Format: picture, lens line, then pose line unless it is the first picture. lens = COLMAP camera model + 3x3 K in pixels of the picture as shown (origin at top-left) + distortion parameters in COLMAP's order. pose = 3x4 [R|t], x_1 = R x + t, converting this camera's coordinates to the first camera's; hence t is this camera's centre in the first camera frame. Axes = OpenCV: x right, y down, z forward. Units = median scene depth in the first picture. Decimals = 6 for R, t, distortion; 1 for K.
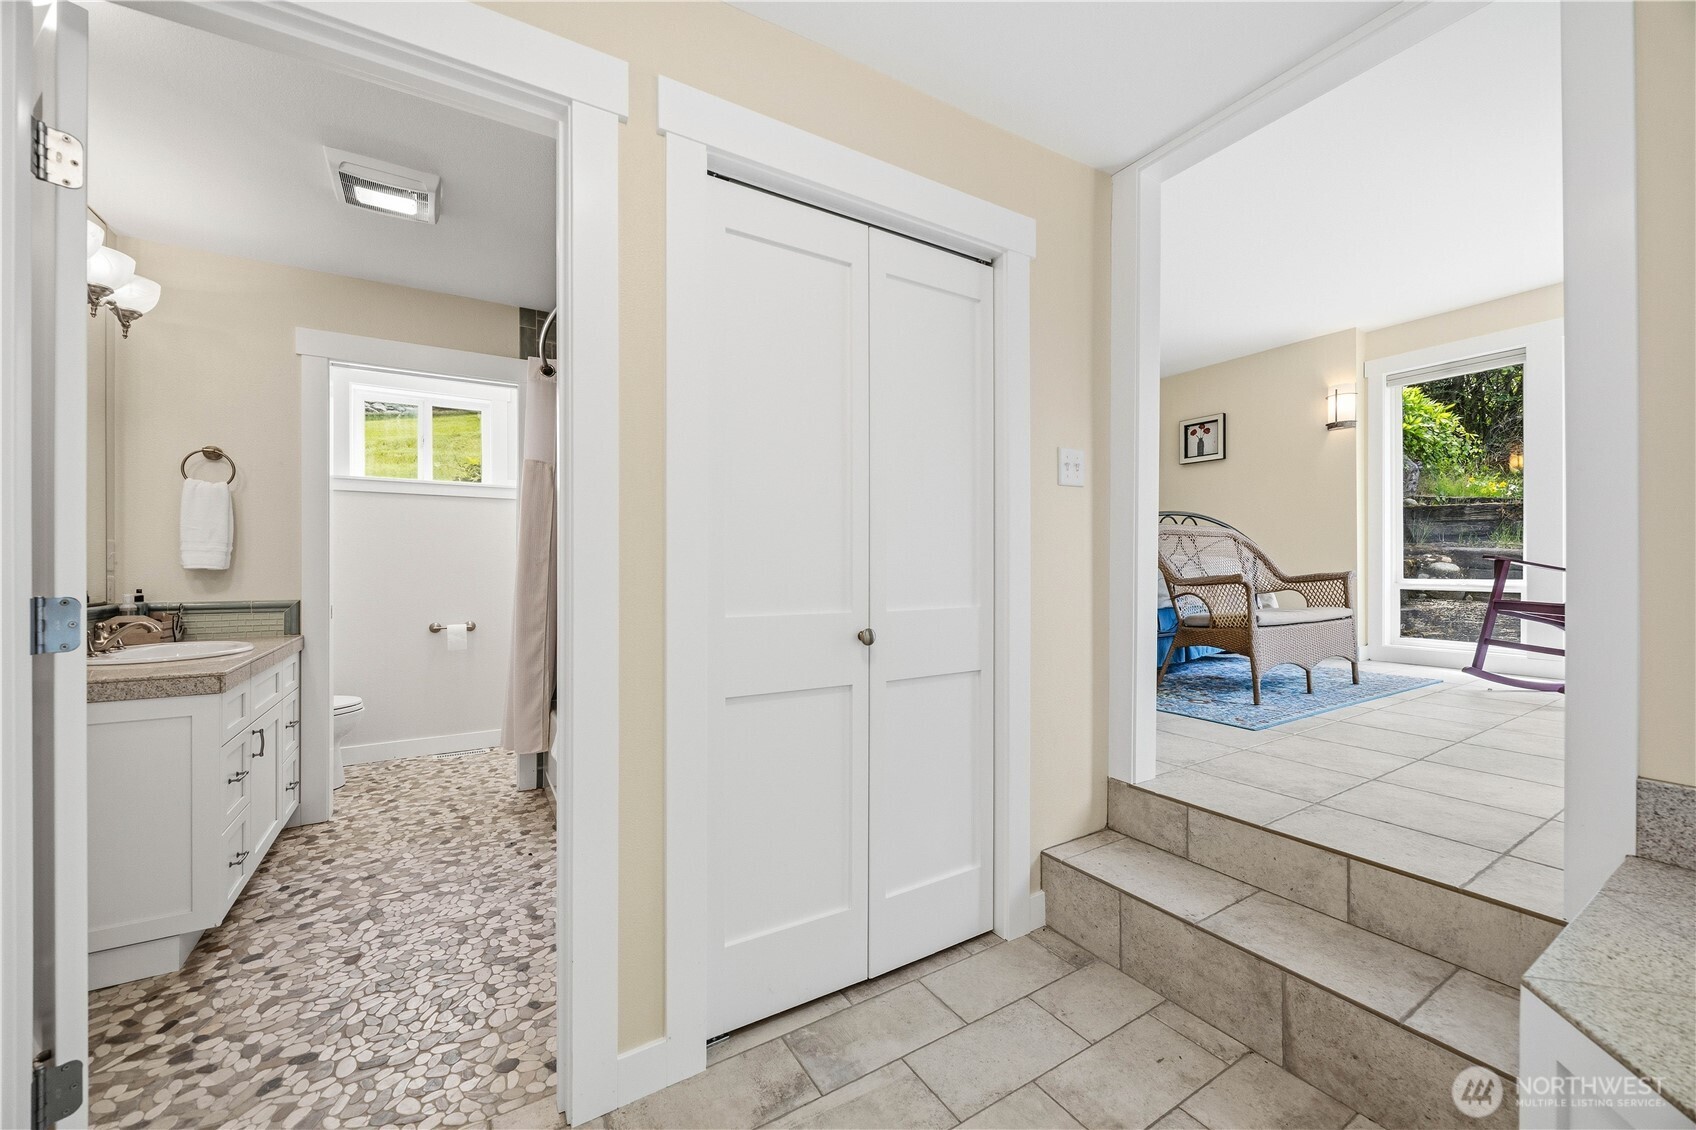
lens RADIAL K [[652.6, 0, 836.6], [0, 652.6, 564.3], [0, 0, 1]] dist [-0.000724, -0.000433]
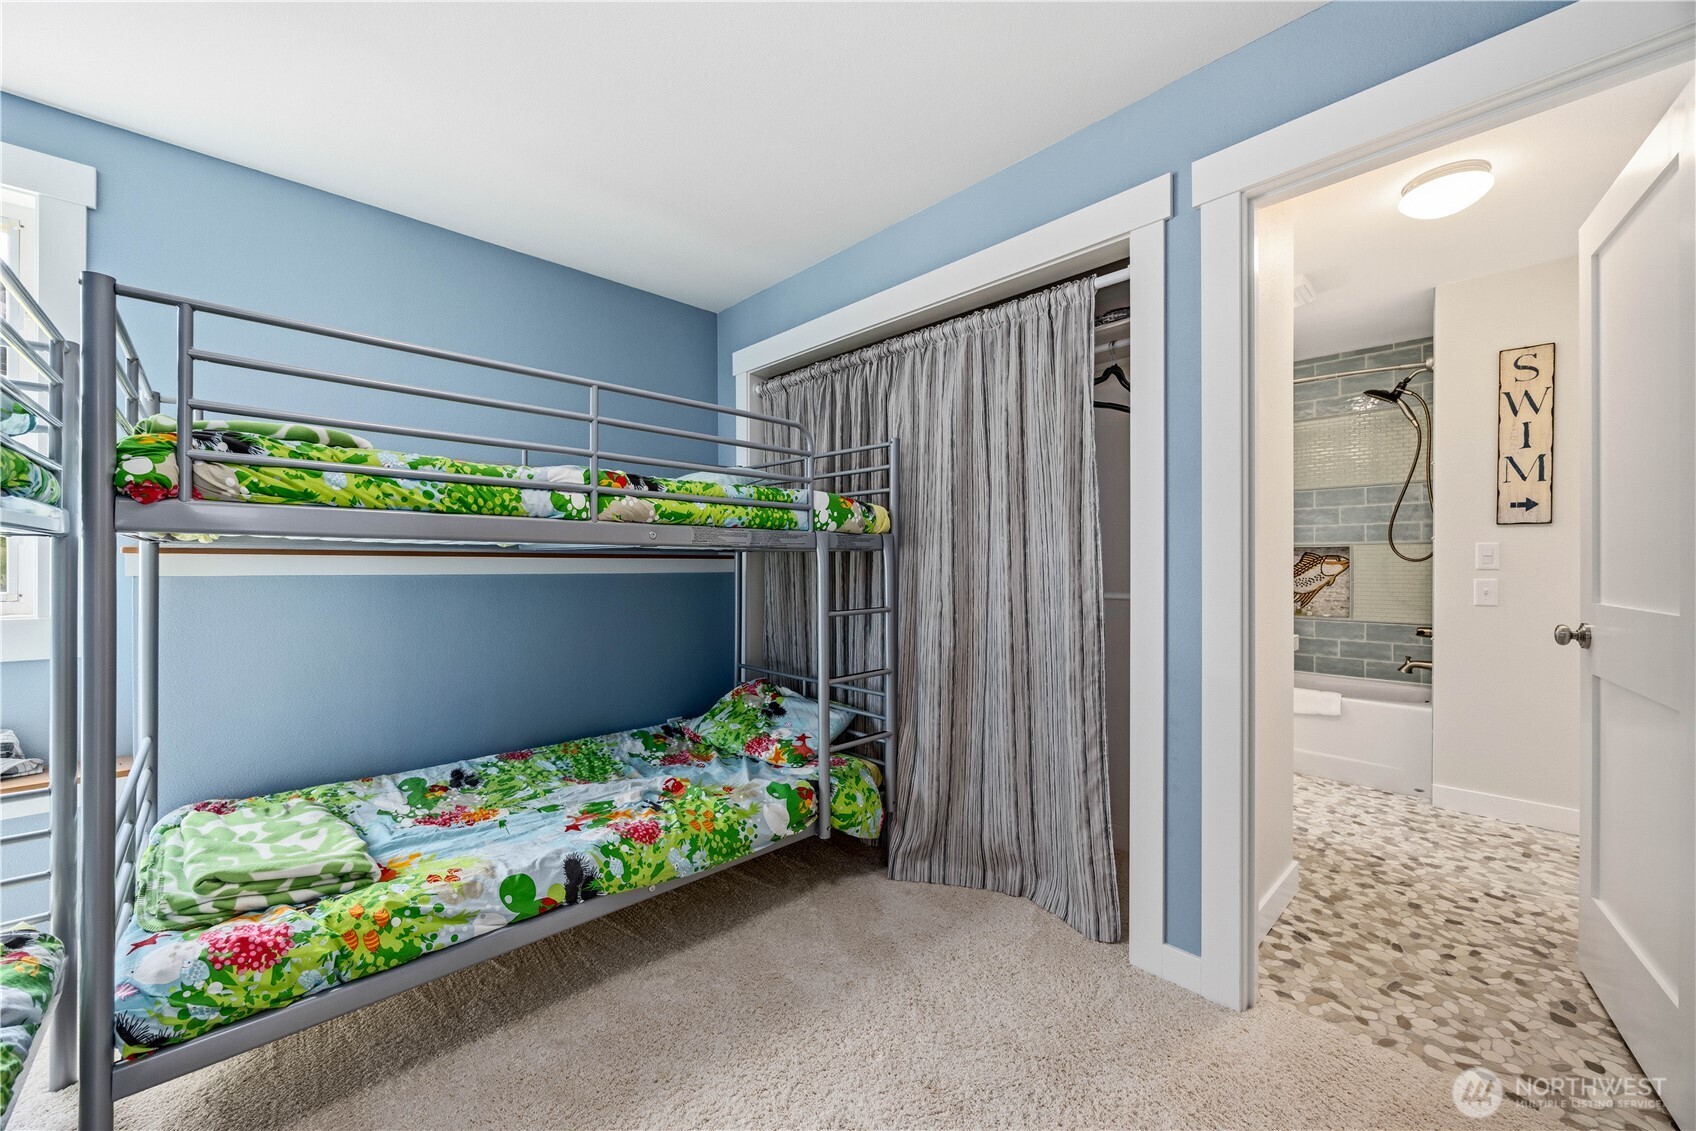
lens RADIAL K [[631.6, 0, 848.0], [0, 631.6, 565.5], [0, 0, 1]] dist [-0.014440, 0.000198]
pose [[0.975945, 0.005946, 0.217934, -2.616077], [-0.005753, 0.999982, -0.001520, 0.021732], [-0.217939, 0.000230, 0.975962, -0.178073]]
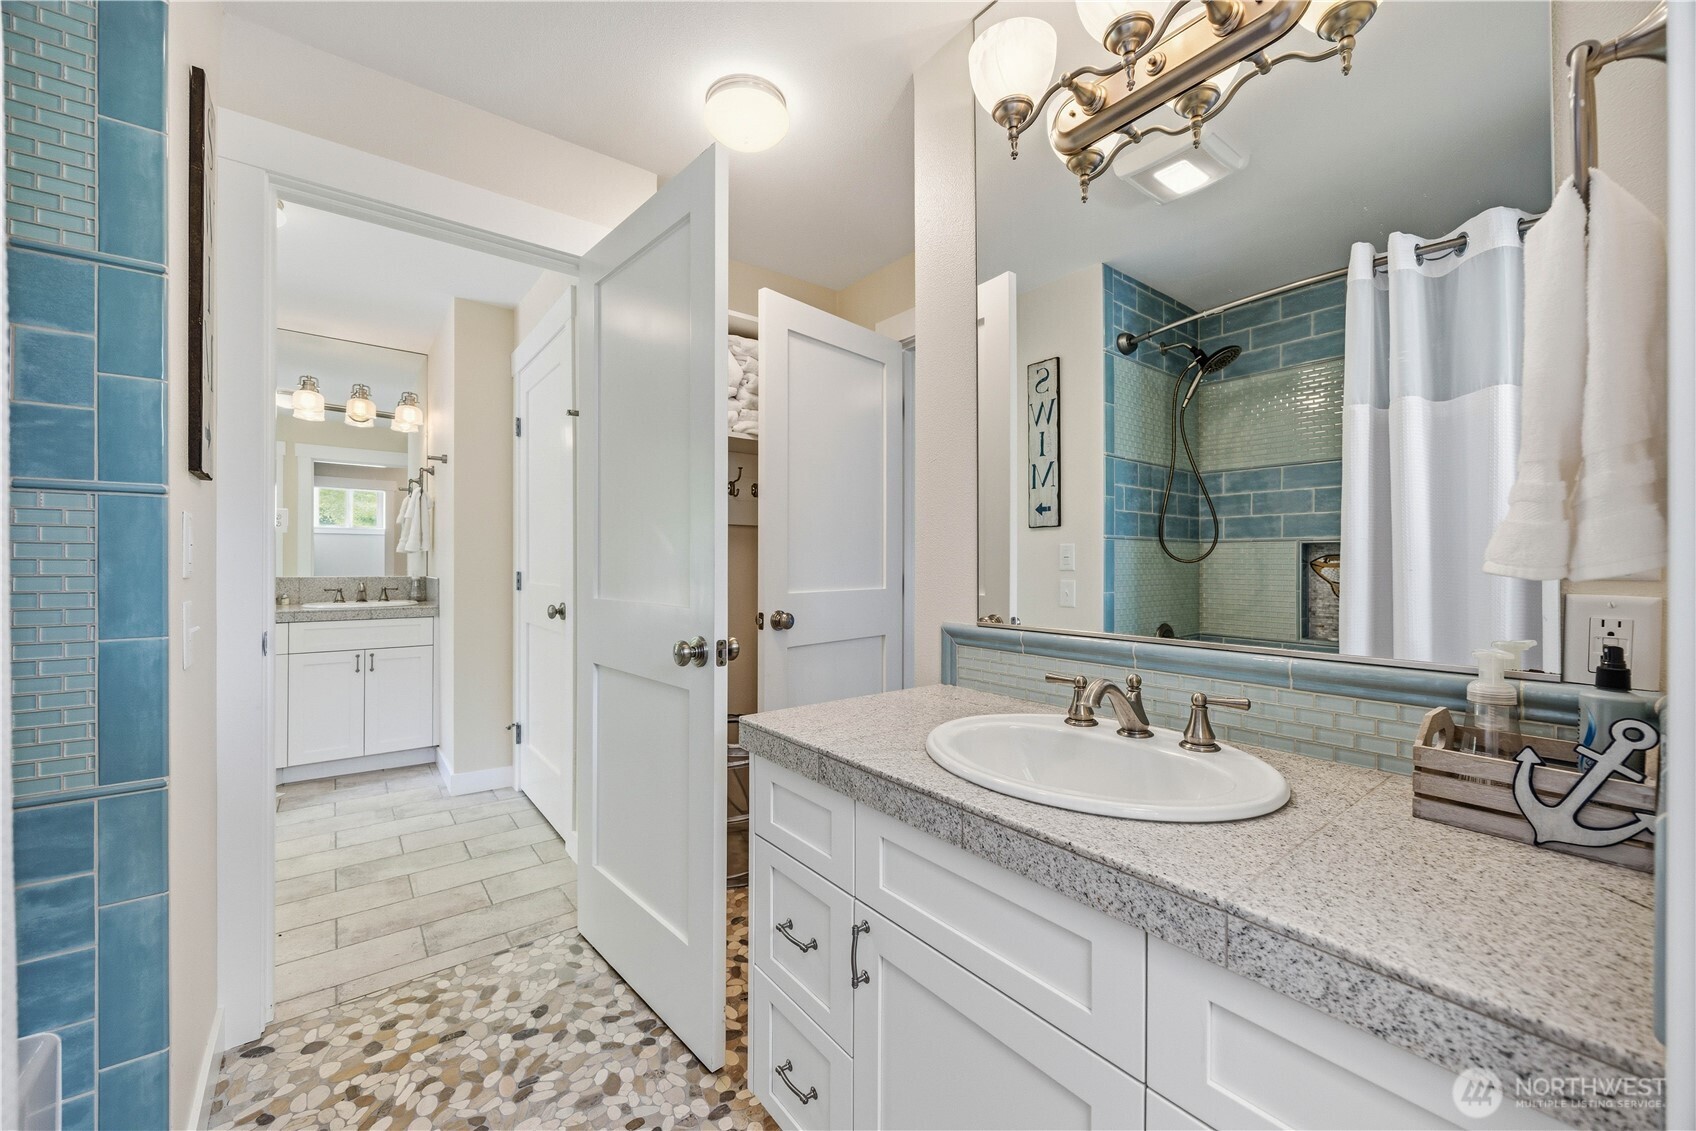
lens RADIAL K [[652.6, 0, 836.6], [0, 652.6, 564.8], [0, 0, 1]] dist [-0.000724, -0.000433]
pose [[-0.992354, -0.000538, -0.123422, -1.119572], [-0.000397, 0.999999, -0.001167, 0.005153], [0.123423, -0.001109, -0.992354, 1.987550]]
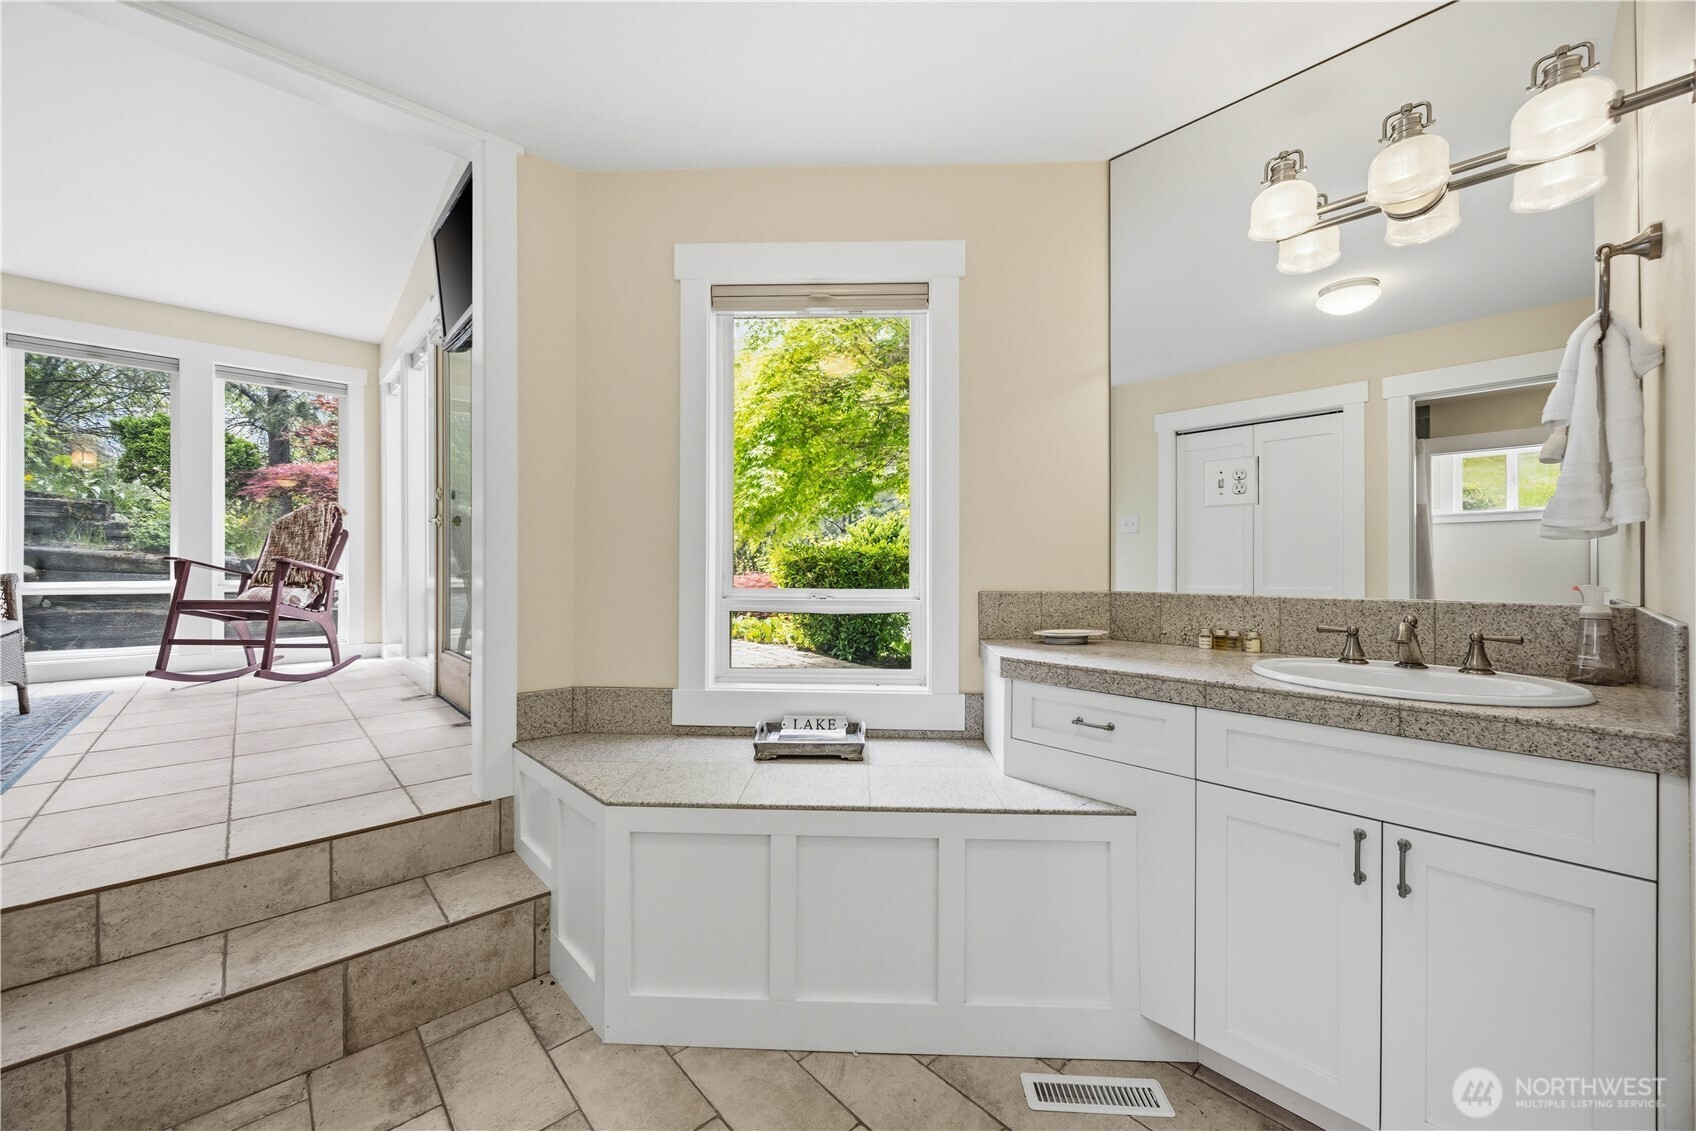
lens RADIAL K [[652.6, 0, 836.6], [0, 652.6, 564.8], [0, 0, 1]] dist [-0.000724, -0.000433]
pose [[-0.208121, 0.006497, 0.978081, -0.427827], [-0.003840, 0.999965, -0.007459, 0.004025], [-0.978095, -0.005309, -0.208089, 0.408802]]
